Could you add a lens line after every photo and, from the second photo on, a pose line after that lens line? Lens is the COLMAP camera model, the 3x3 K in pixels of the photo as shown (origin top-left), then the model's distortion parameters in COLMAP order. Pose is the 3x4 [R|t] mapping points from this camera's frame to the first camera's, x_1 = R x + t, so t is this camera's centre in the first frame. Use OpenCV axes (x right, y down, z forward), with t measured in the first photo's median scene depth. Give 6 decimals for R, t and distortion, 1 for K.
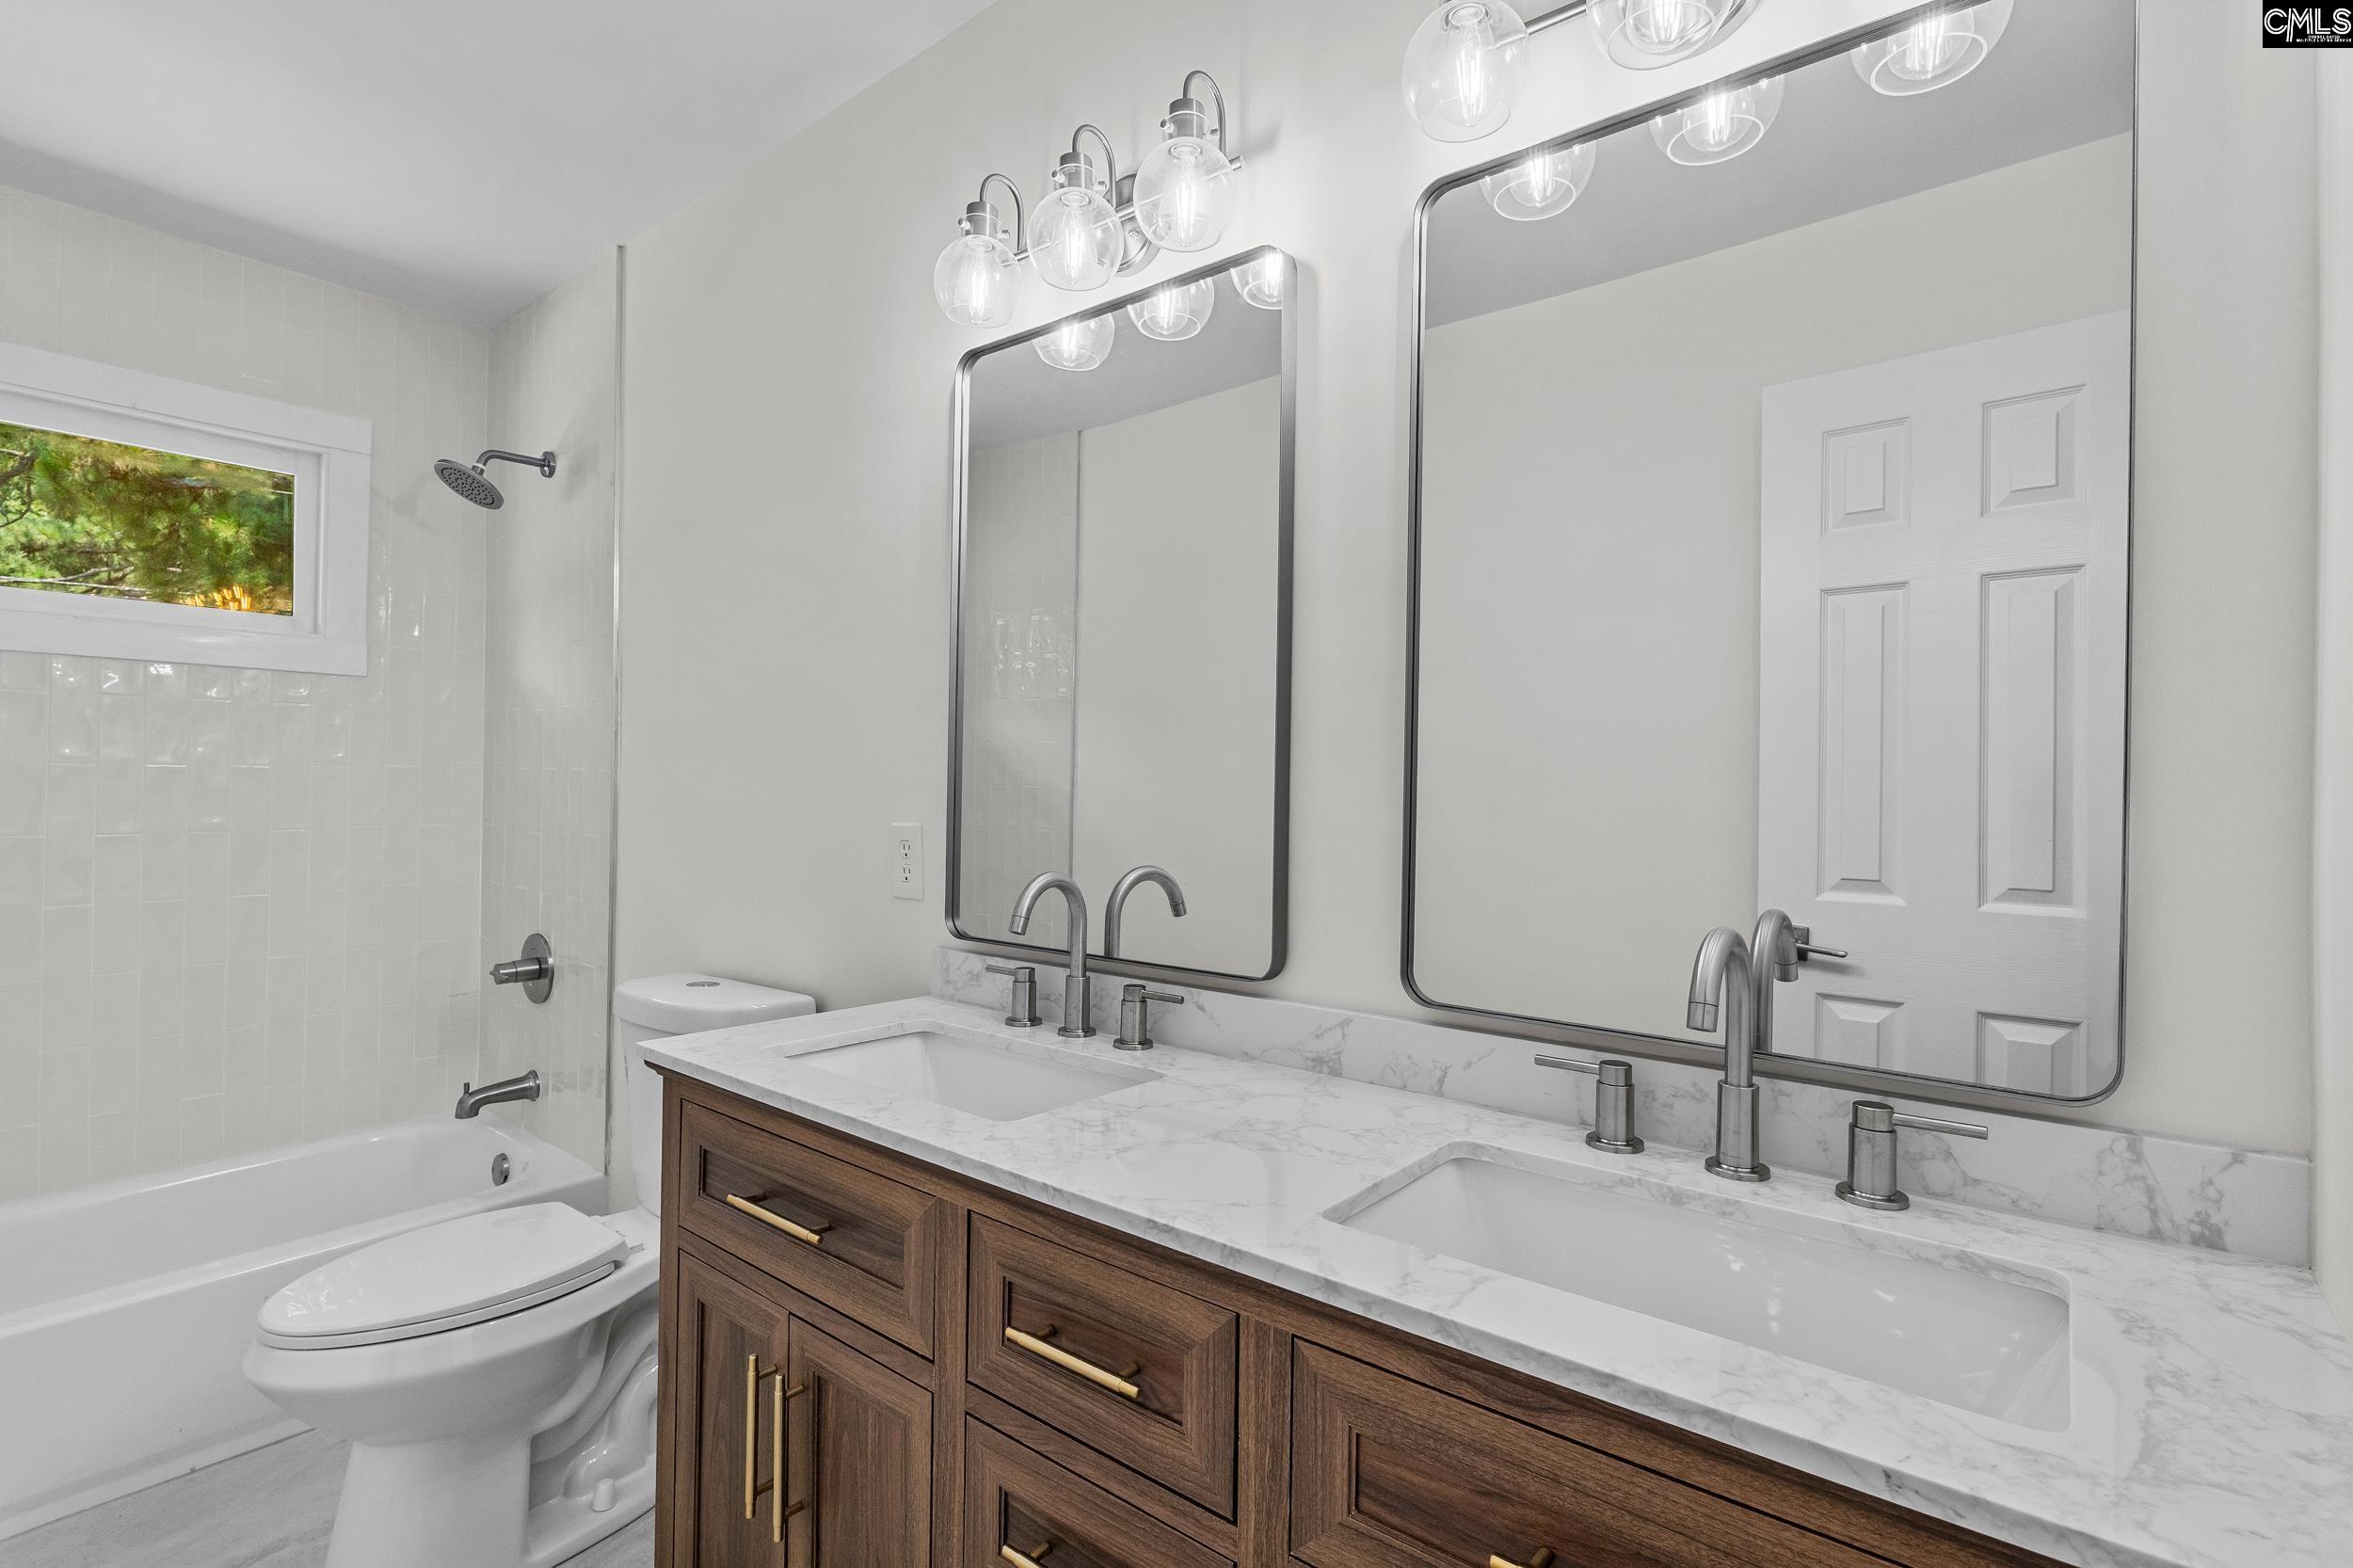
lens RADIAL K [[1089.5, 0, 1166.6], [0, 1089.5, 777.4], [0, 0, 1]] dist [-0.002465, 0.000569]
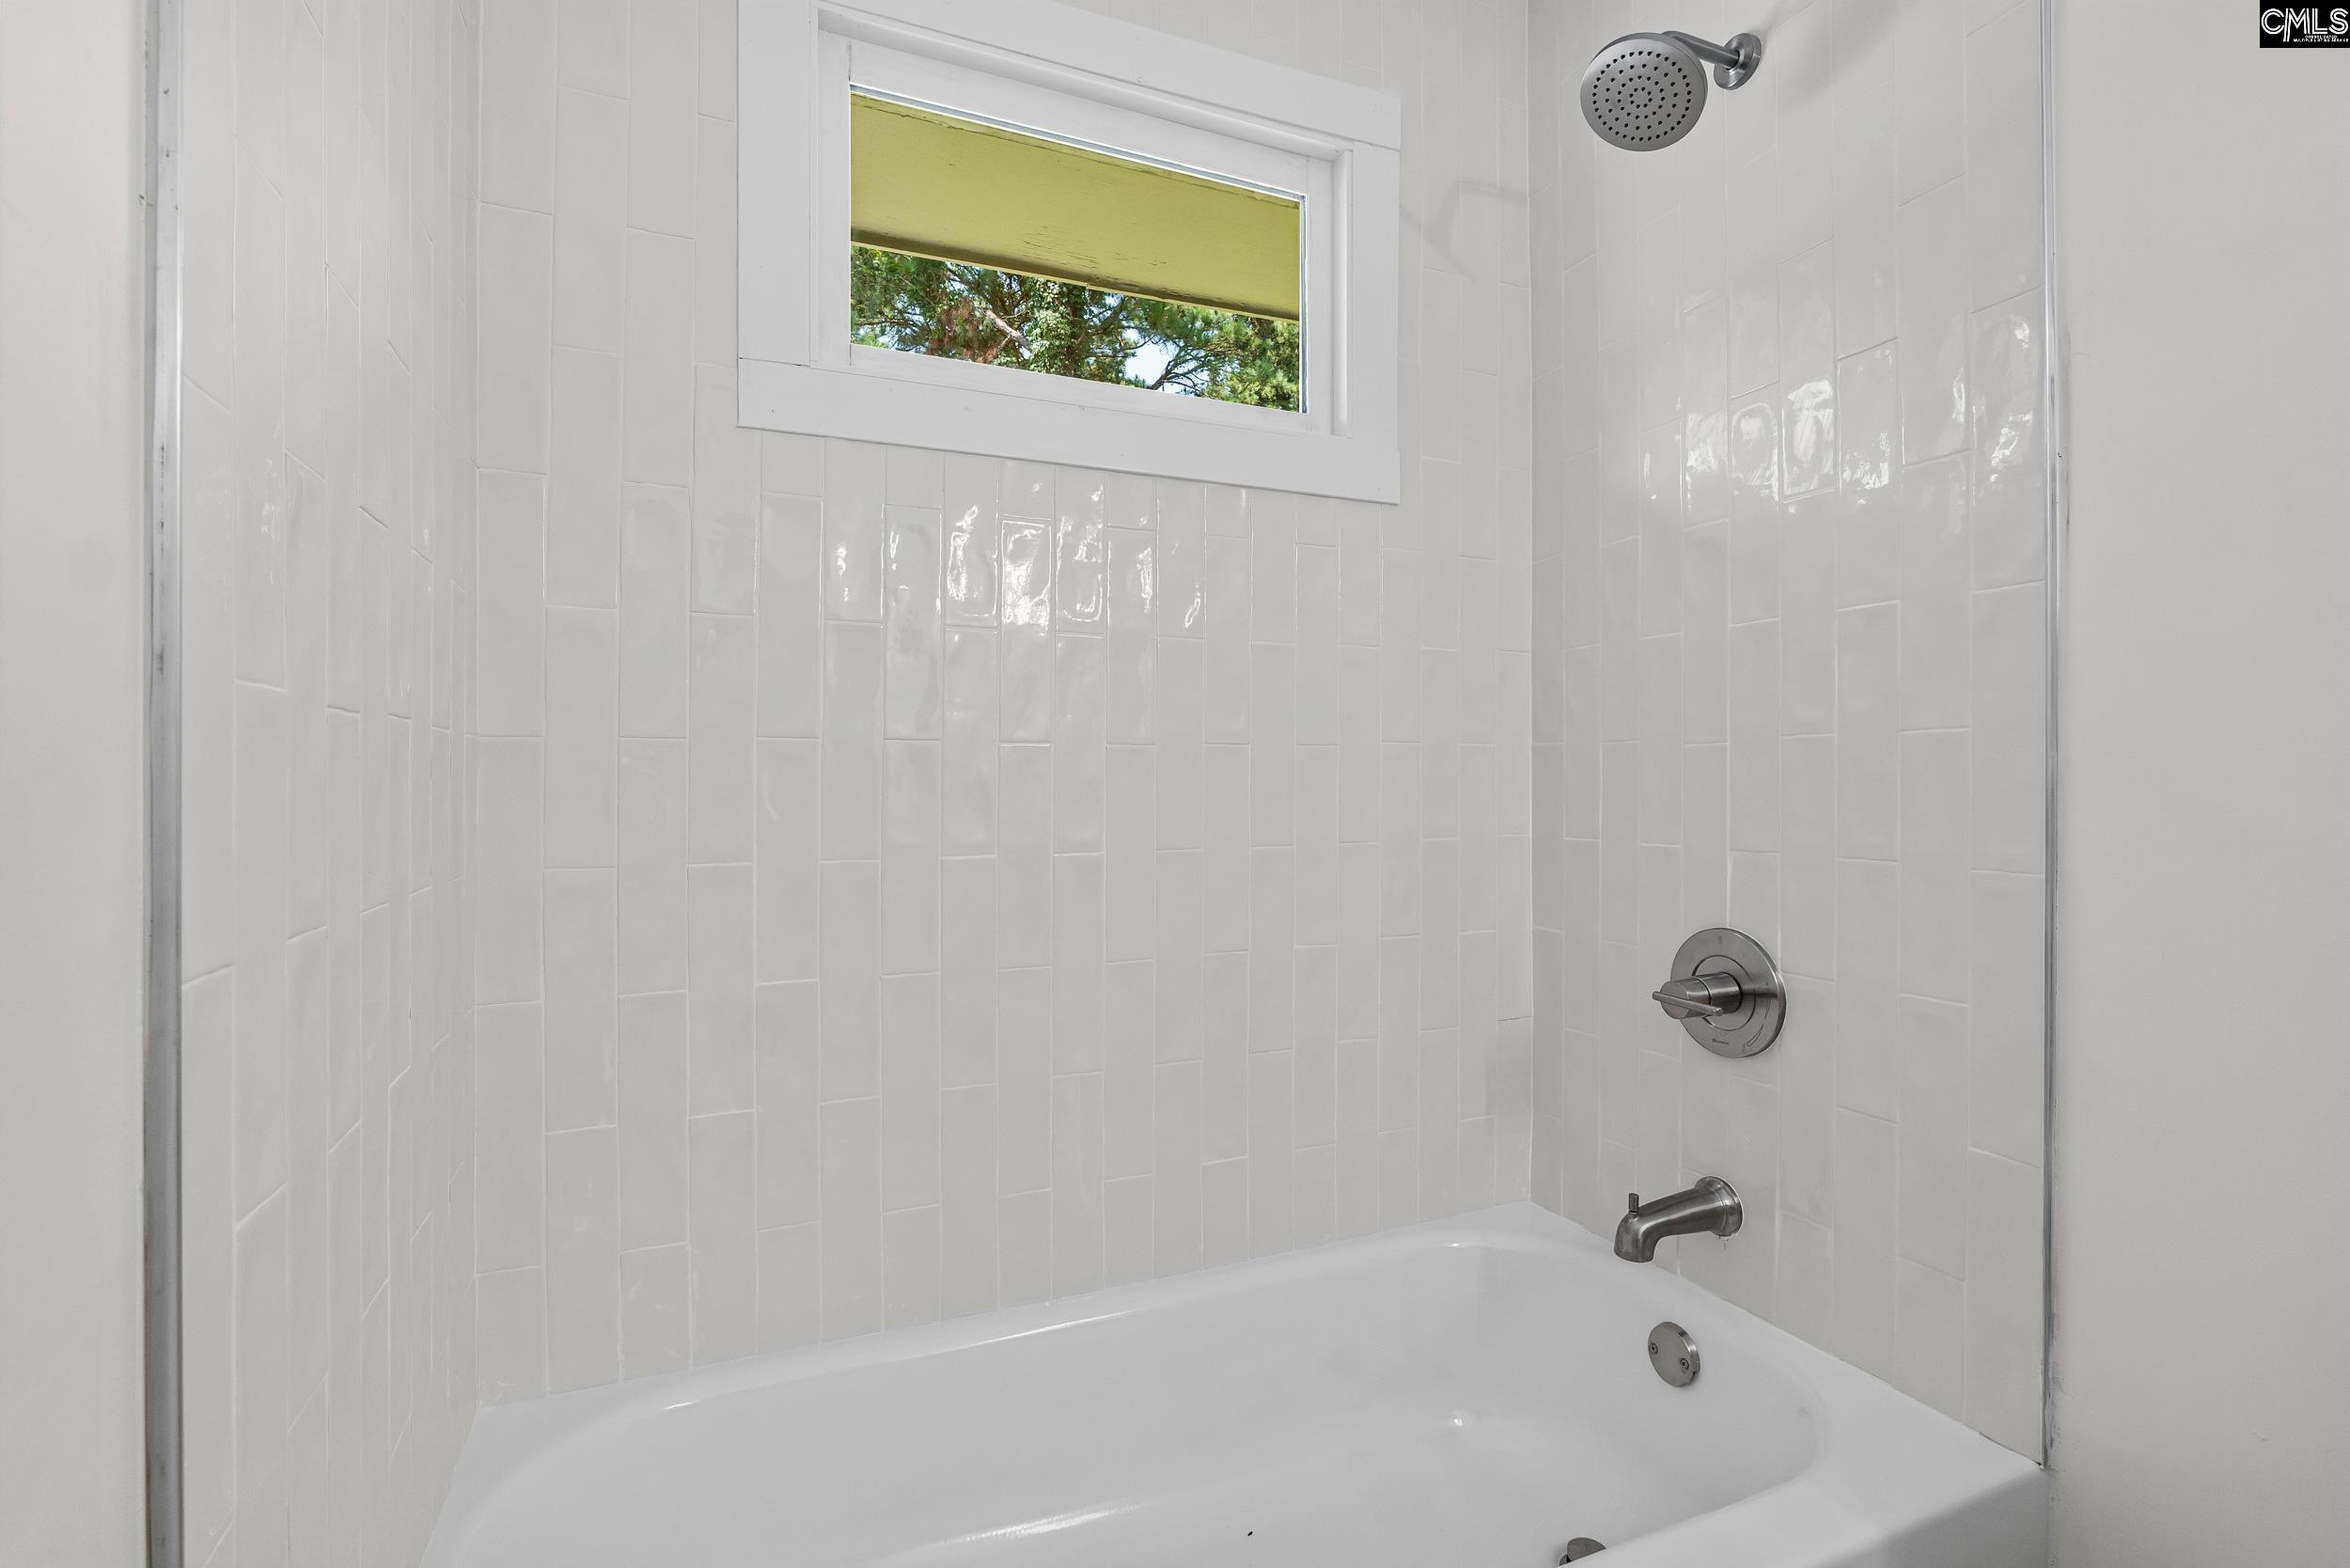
lens RADIAL K [[1088.1, 0, 1196.6], [0, 1088.1, 805.5], [0, 0, 1]] dist [-0.002465, 0.000569]
pose [[0.879717, -0.011535, -0.475358, -0.564124], [0.015638, 0.999867, 0.004678, 0.077767], [0.475241, -0.011549, 0.879780, 0.408263]]
